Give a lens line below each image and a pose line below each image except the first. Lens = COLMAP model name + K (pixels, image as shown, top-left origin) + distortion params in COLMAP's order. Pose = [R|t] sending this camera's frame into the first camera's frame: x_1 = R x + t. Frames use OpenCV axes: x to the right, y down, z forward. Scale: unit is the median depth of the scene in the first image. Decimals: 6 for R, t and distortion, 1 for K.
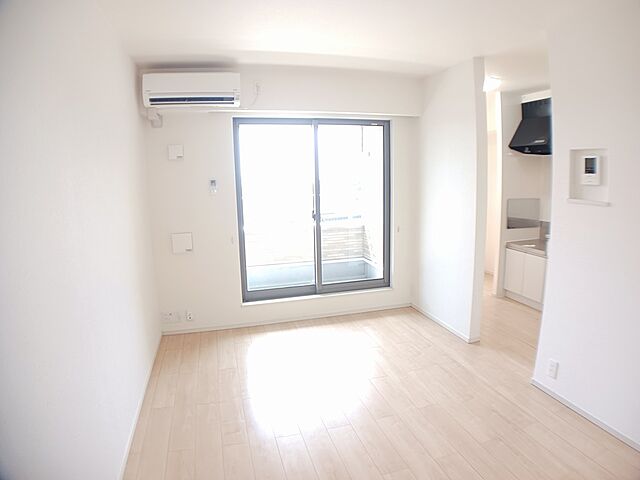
lens RADIAL K [[437.6, 0, 320.0], [0, 437.6, 240.0], [0, 0, 1]] dist [-0.002257, -0.000820]
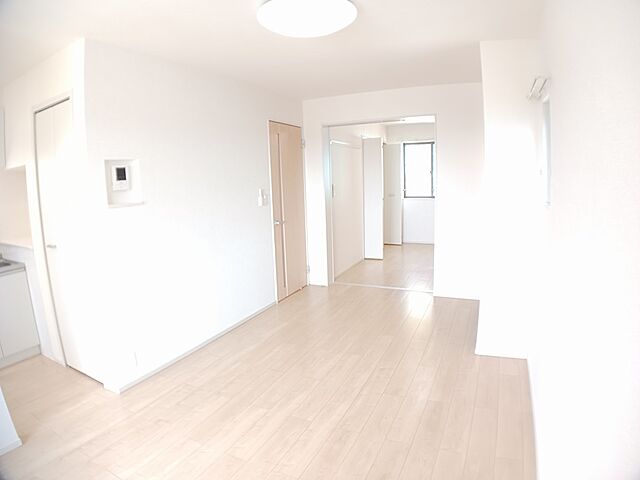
lens RADIAL K [[437.6, 0, 320.0], [0, 437.6, 240.0], [0, 0, 1]] dist [-0.002257, -0.000820]
pose [[-0.740857, -0.050128, 0.669789, -0.566265], [0.172416, 0.949602, 0.261780, -0.208378], [-0.649156, 0.309423, -0.694877, 1.468651]]
